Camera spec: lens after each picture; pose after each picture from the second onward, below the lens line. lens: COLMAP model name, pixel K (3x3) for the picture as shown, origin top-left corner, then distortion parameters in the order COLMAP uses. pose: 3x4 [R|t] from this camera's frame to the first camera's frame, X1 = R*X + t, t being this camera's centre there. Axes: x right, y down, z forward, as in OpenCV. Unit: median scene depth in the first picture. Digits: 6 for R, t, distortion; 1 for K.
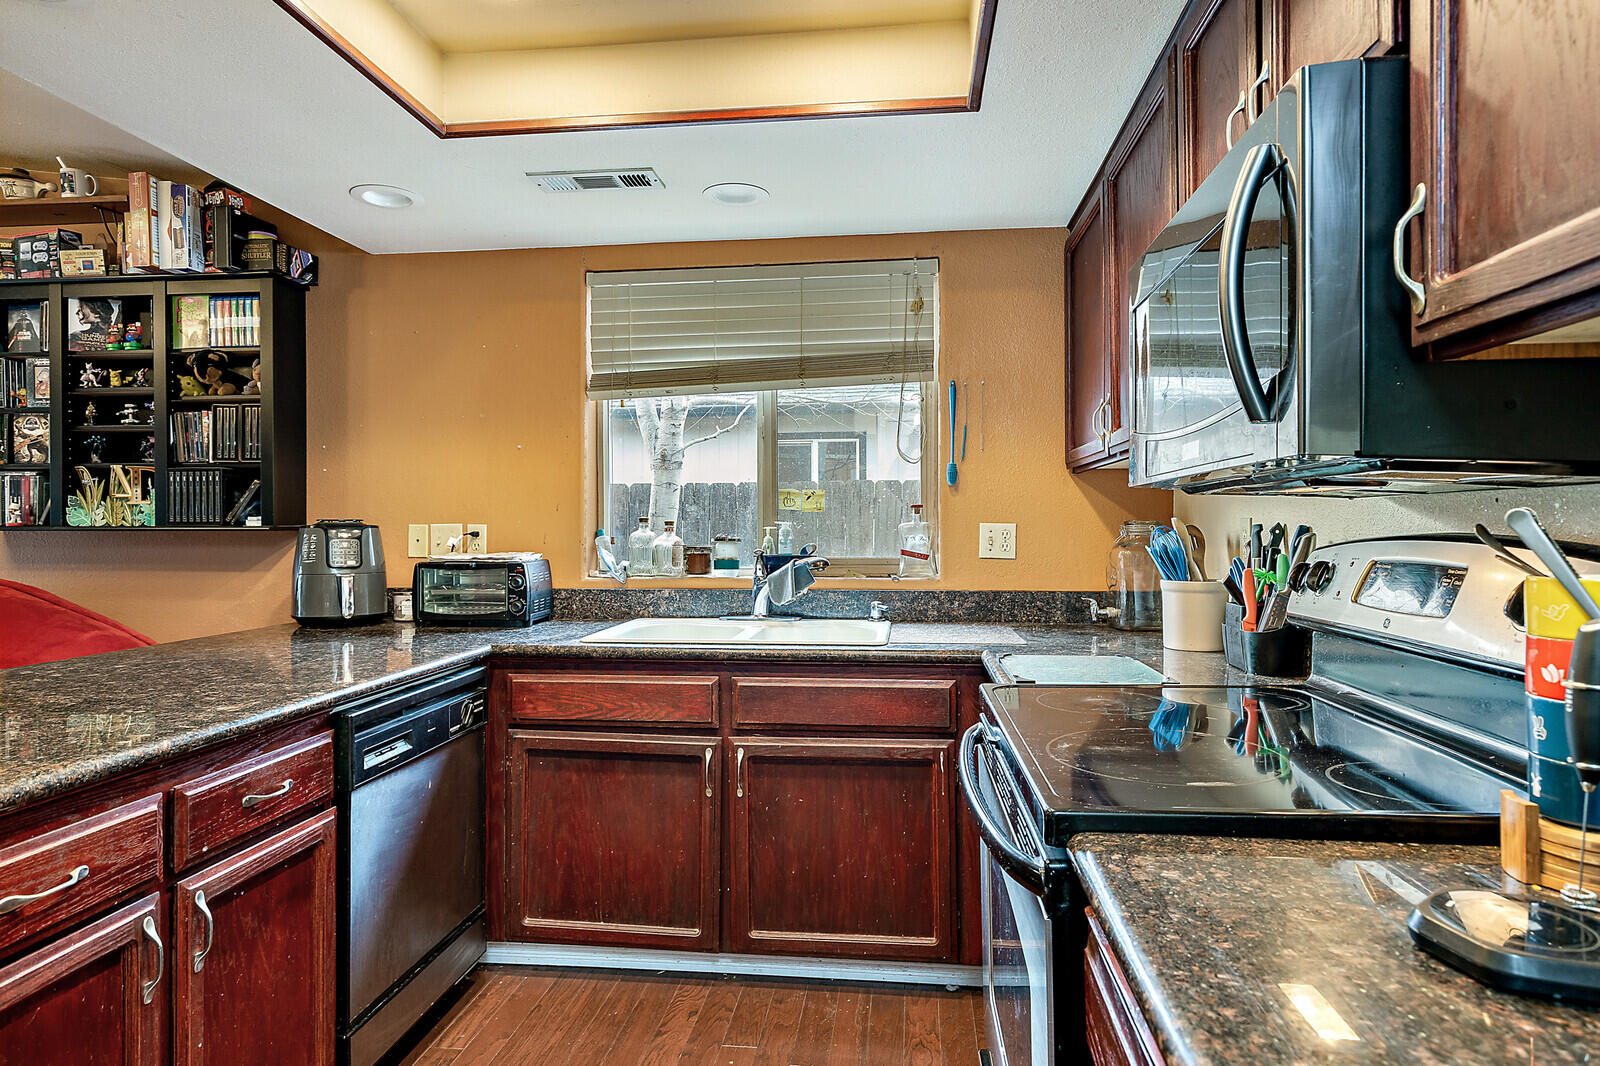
lens RADIAL K [[916.9, 0, 800.0], [0, 916.9, 533.0], [0, 0, 1]] dist [0.000608, -0.000279]
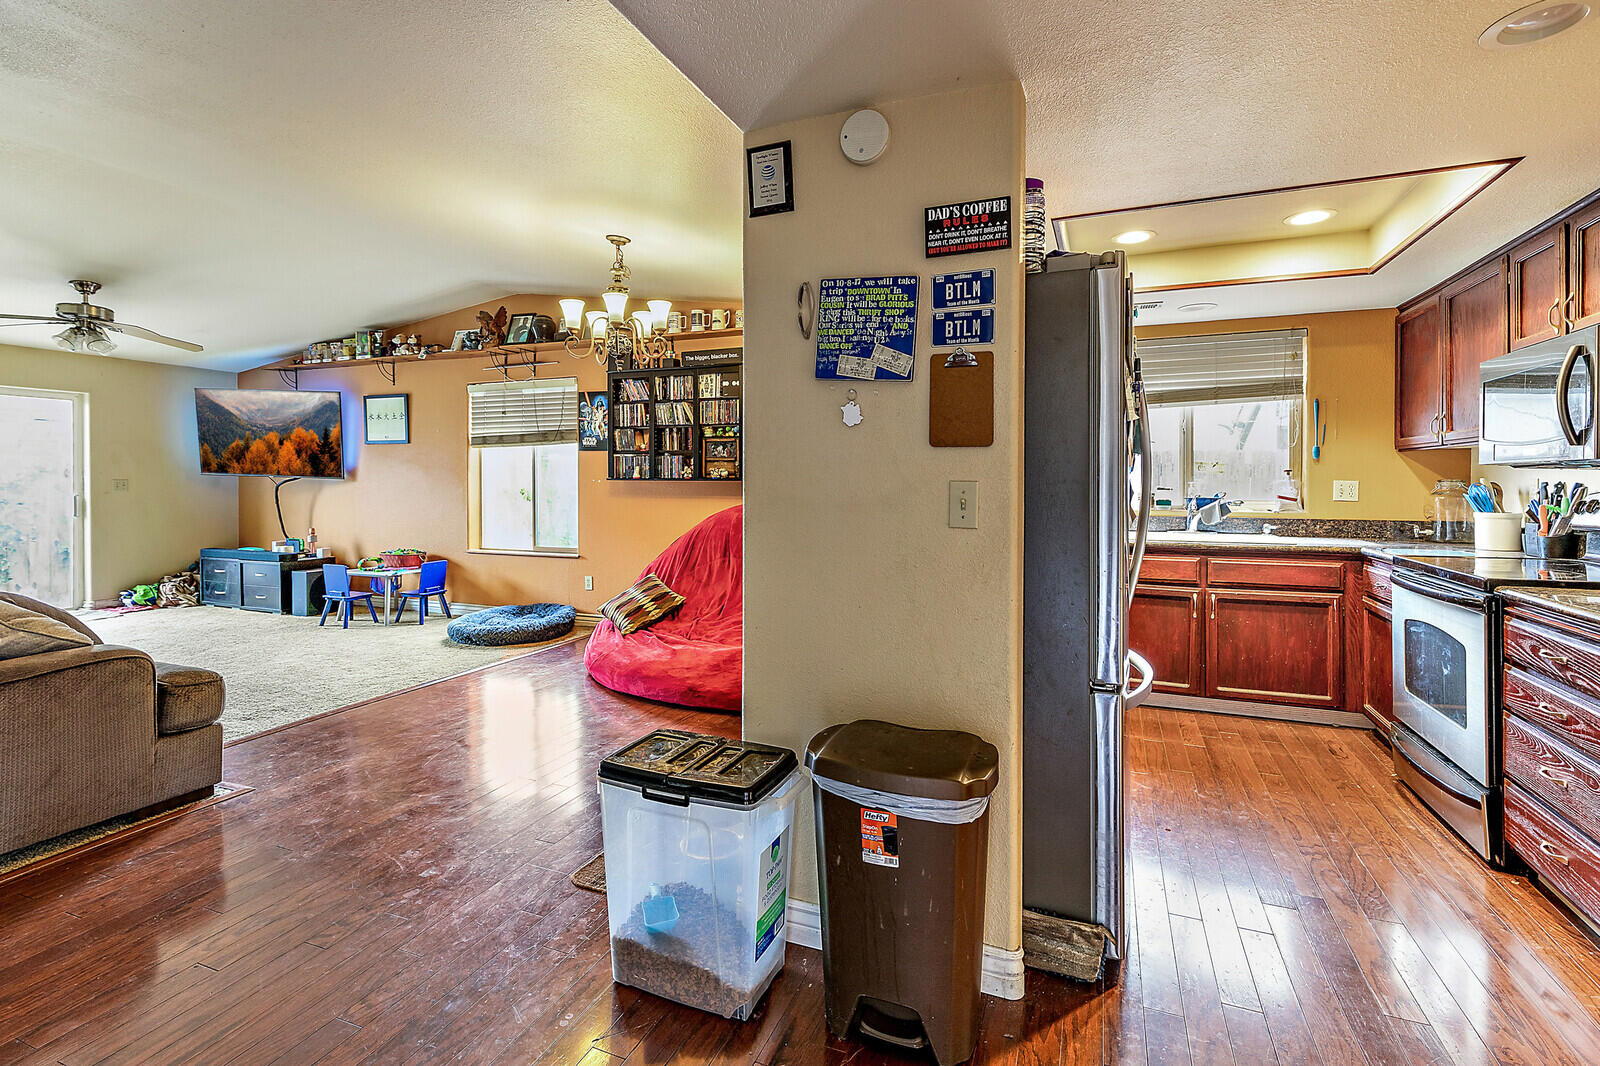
lens RADIAL K [[730.3, 0, 798.3], [0, 730.3, 489.2], [0, 0, 1]] dist [0.000694, 0.000126]
pose [[0.959709, 0.007565, -0.280893, -0.411828], [-0.006430, 0.999967, 0.004962, 0.005421], [0.280922, -0.002956, 0.959726, -0.650752]]
